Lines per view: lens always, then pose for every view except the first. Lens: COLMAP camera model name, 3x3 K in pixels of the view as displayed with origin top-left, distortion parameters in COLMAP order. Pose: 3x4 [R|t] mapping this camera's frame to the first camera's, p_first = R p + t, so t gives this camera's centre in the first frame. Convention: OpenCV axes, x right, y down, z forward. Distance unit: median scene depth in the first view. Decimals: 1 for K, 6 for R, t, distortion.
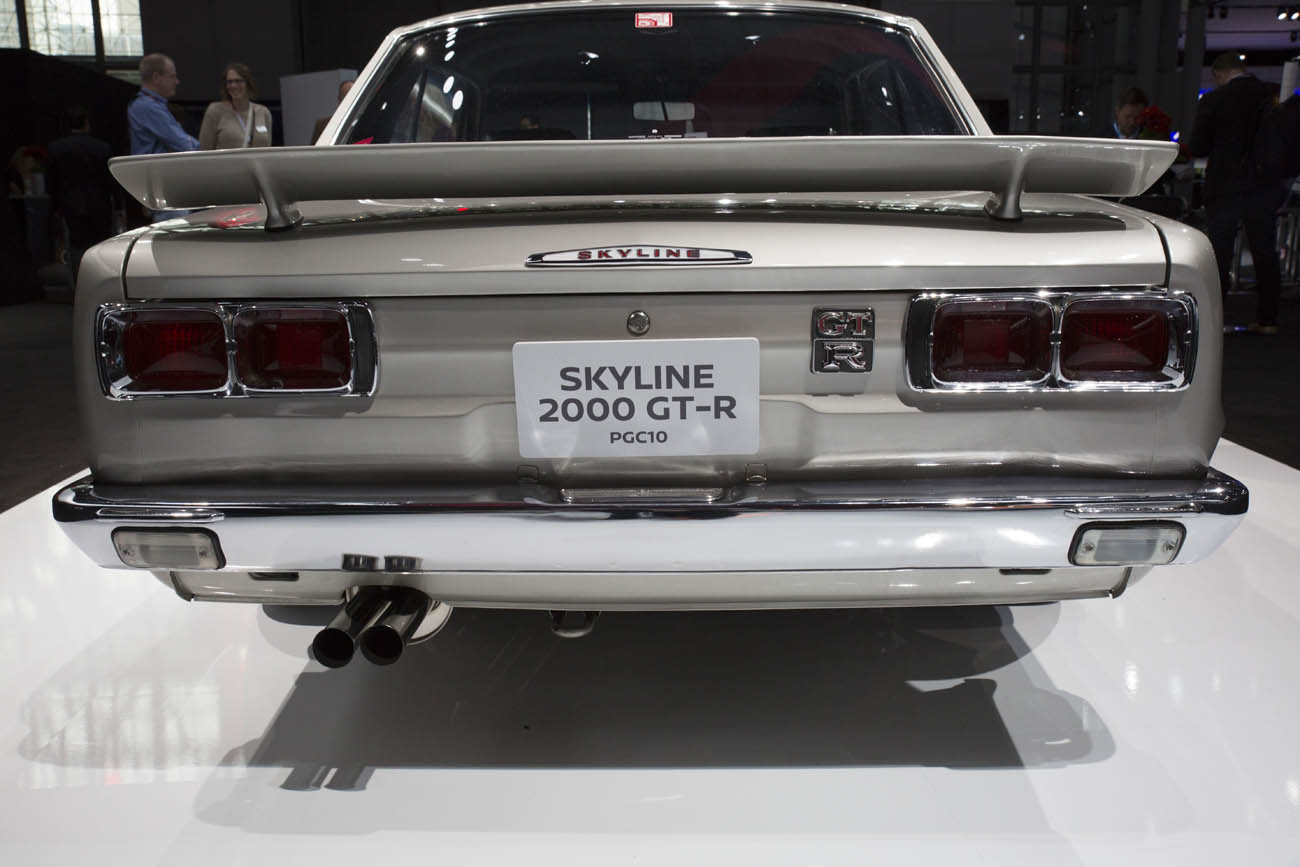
lens RADIAL K [[1181.3, 0, 649.1], [0, 1181.3, 436.9], [0, 0, 1]] dist [-0.011855, 0.001569]
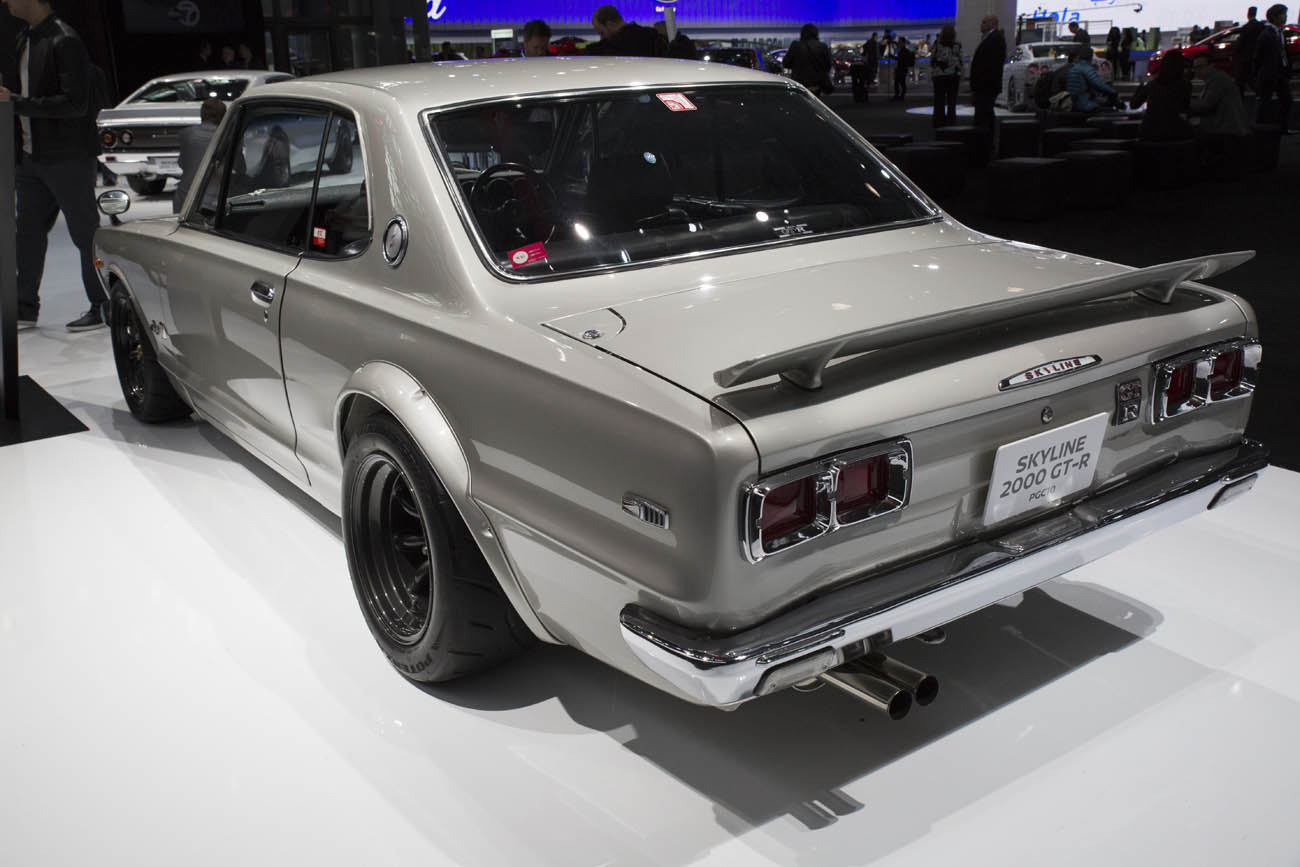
lens RADIAL K [[1181.3, 0, 648.6], [0, 1181.3, 430.5], [0, 0, 1]] dist [-0.011855, 0.001569]
pose [[0.797802, -0.191437, 0.571720, -1.193582], [0.133752, 0.980821, 0.141779, -0.341102], [-0.587896, -0.036643, 0.808106, 0.140982]]
